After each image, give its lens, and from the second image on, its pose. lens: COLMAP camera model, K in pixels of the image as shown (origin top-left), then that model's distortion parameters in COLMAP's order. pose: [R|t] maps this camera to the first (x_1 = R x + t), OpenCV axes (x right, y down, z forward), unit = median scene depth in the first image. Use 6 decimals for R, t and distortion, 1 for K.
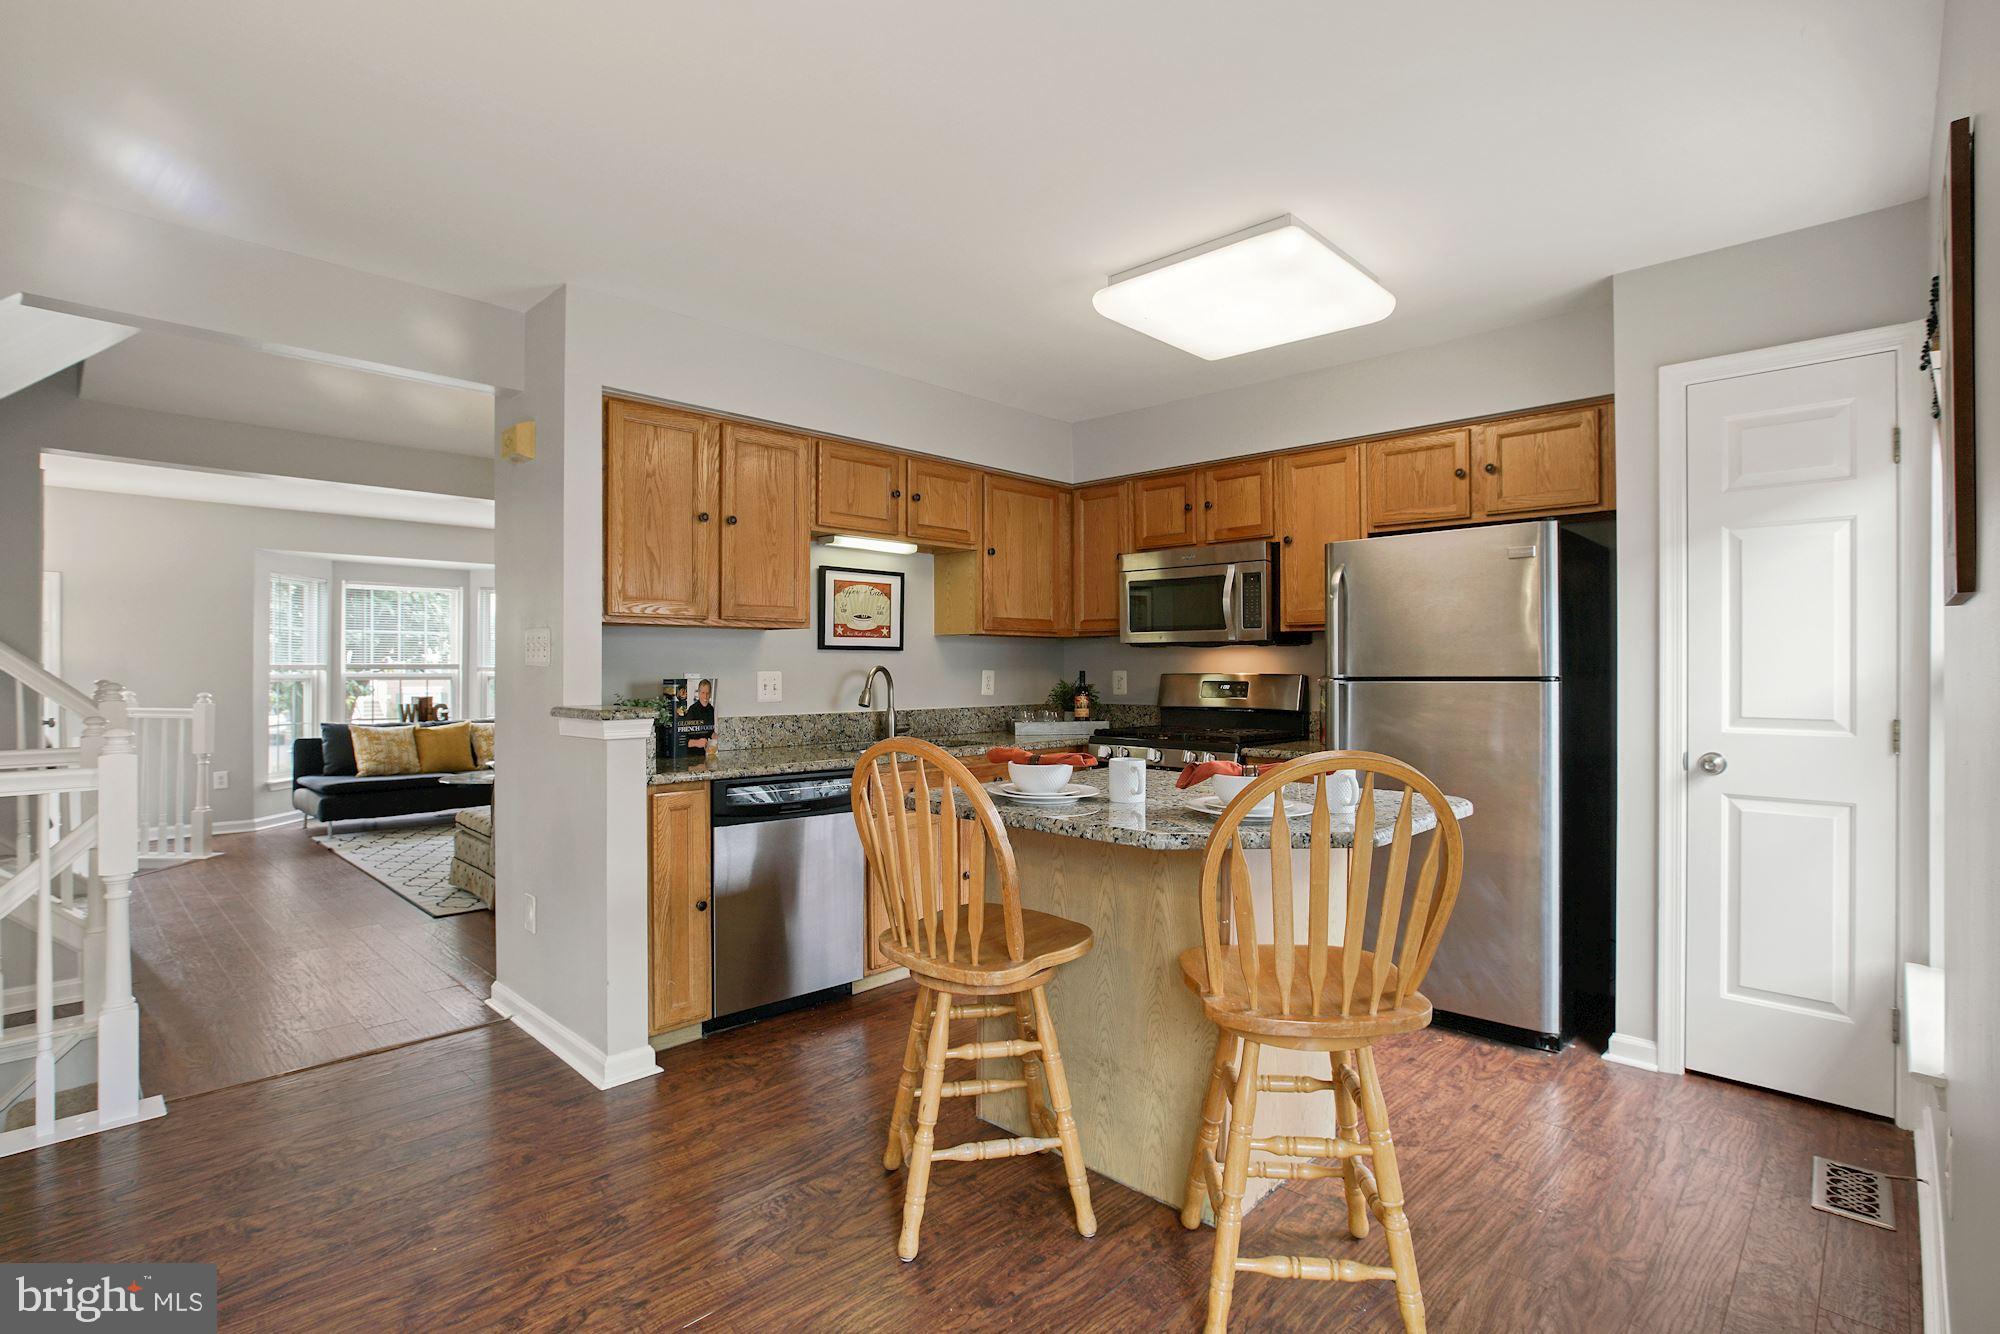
lens RADIAL K [[908.1, 0, 988.0], [0, 908.1, 661.2], [0, 0, 1]] dist [-0.035553, 0.007299]
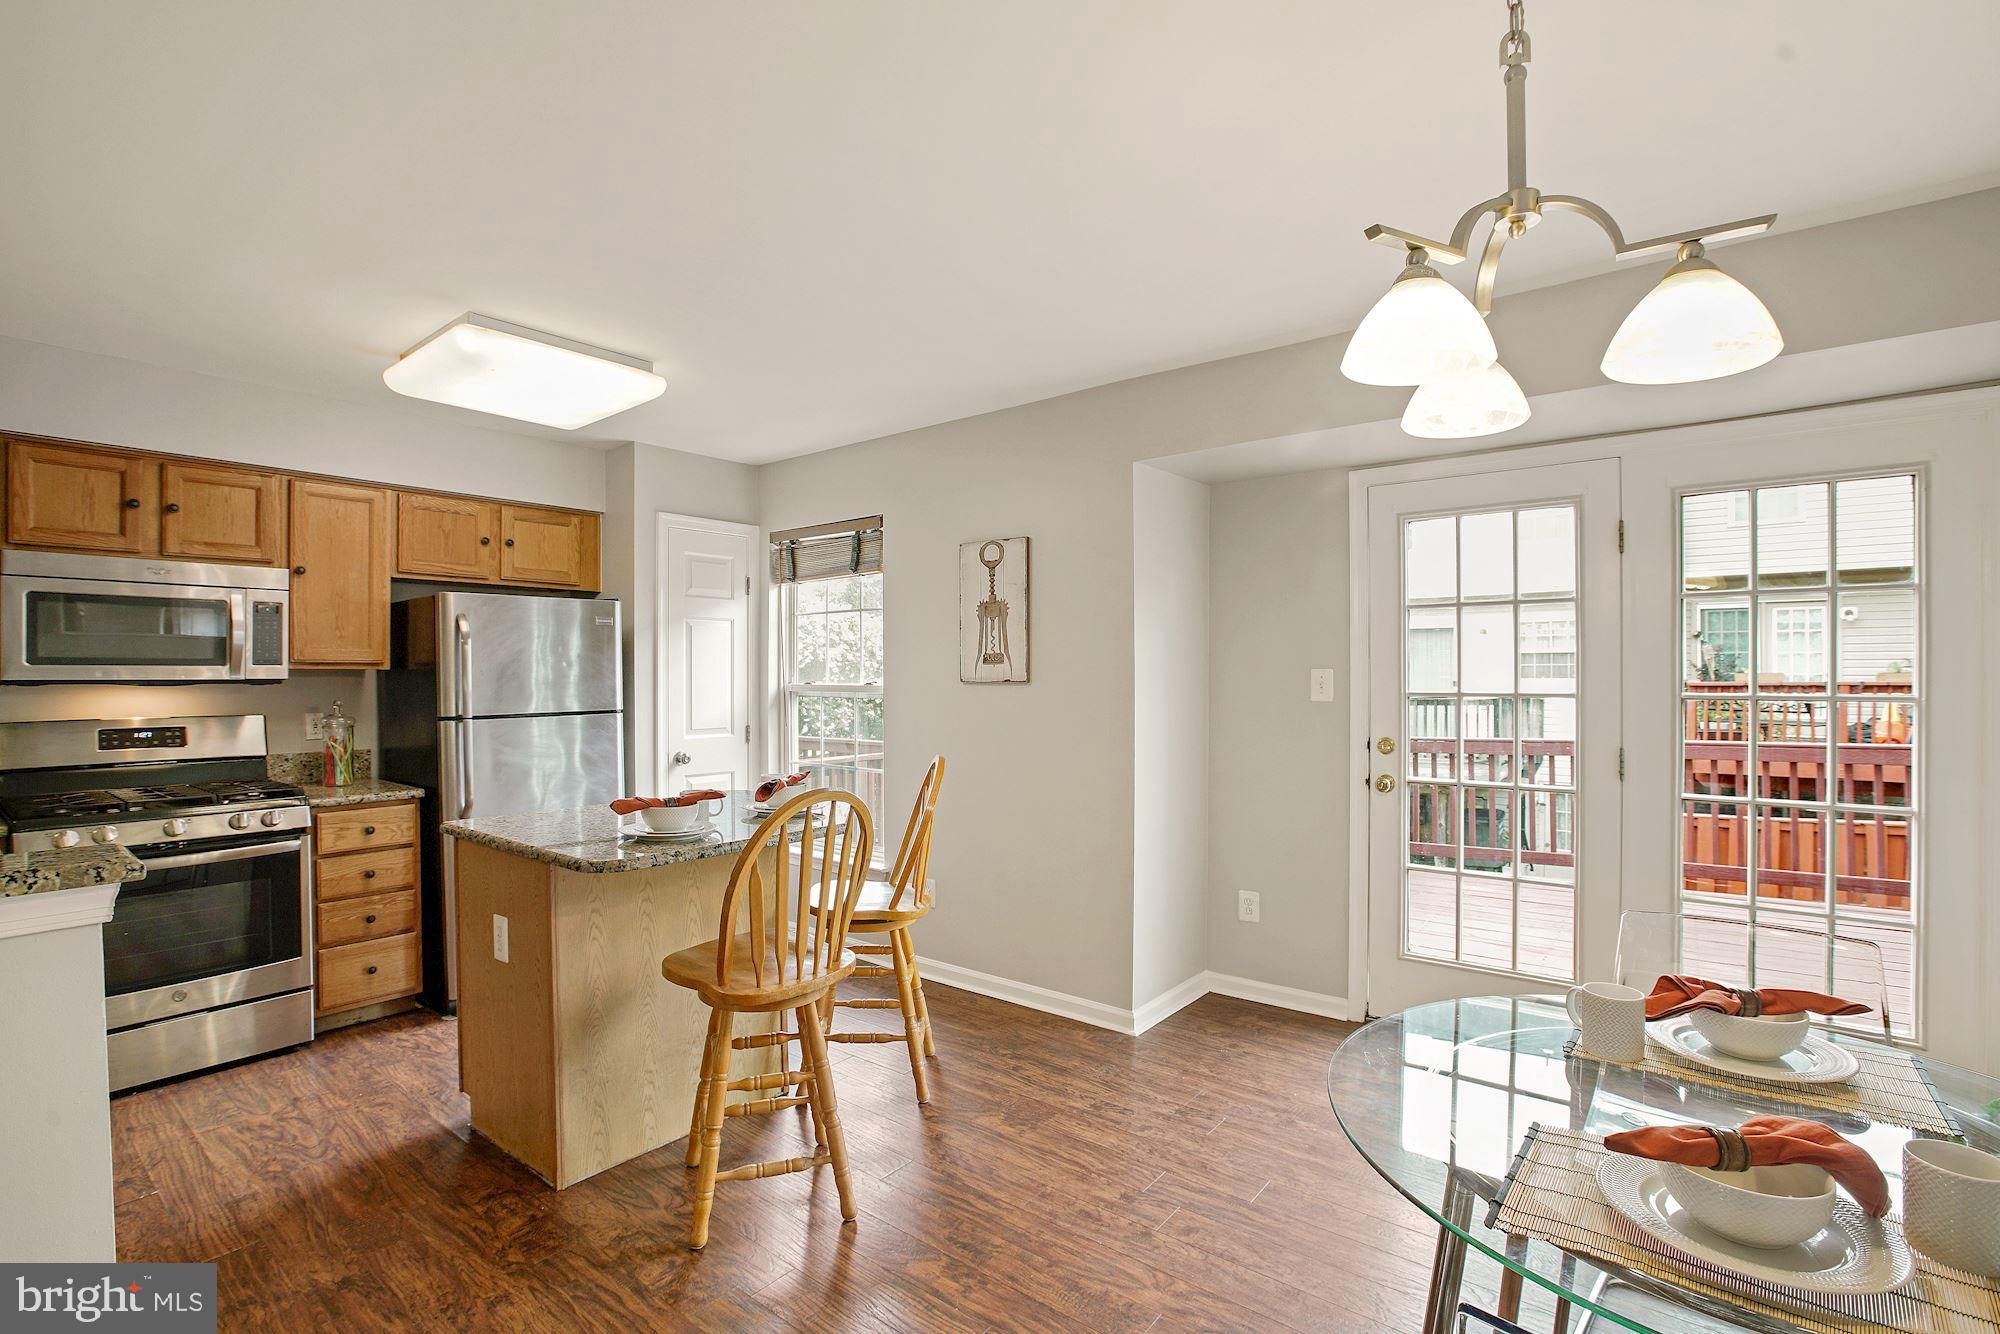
lens RADIAL K [[908.1, 0, 1010.3], [0, 908.1, 652.9], [0, 0, 1]] dist [-0.035553, 0.007299]
pose [[-0.077360, 0.020883, 0.996784, -0.834629], [-0.002631, 0.999773, -0.021150, -0.043996], [-0.997000, -0.004258, -0.077288, 0.471761]]
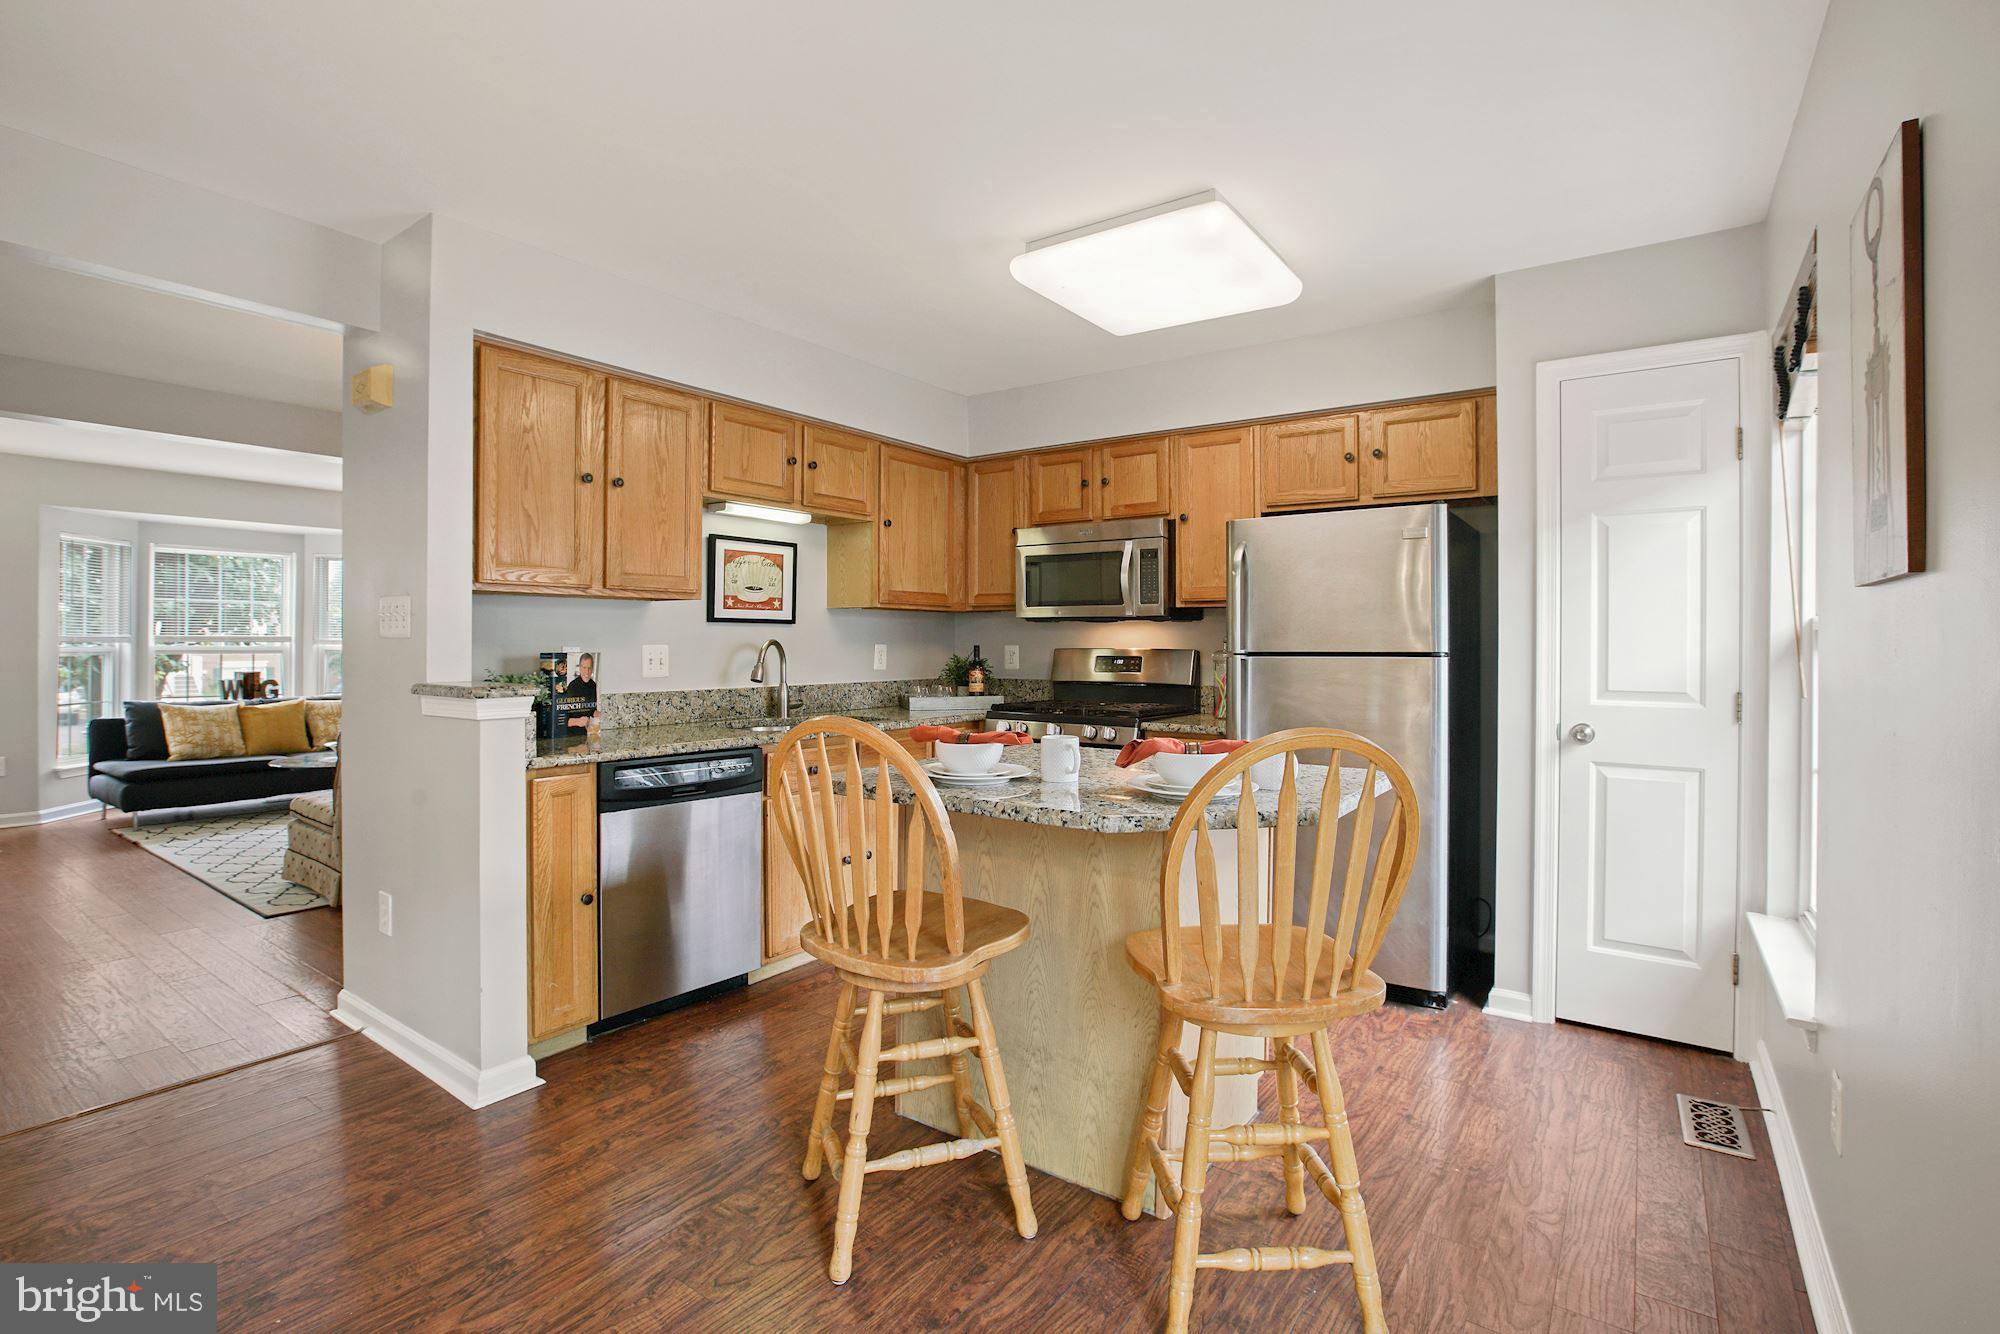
lens RADIAL K [[908.1, 0, 1009.6], [0, 908.1, 640.9], [0, 0, 1]] dist [-0.035553, 0.007299]
pose [[0.989387, 0.003320, 0.145264, -0.023229], [-0.004185, 0.999975, 0.005653, 0.000235], [-0.145242, -0.006201, 0.989377, 0.029177]]
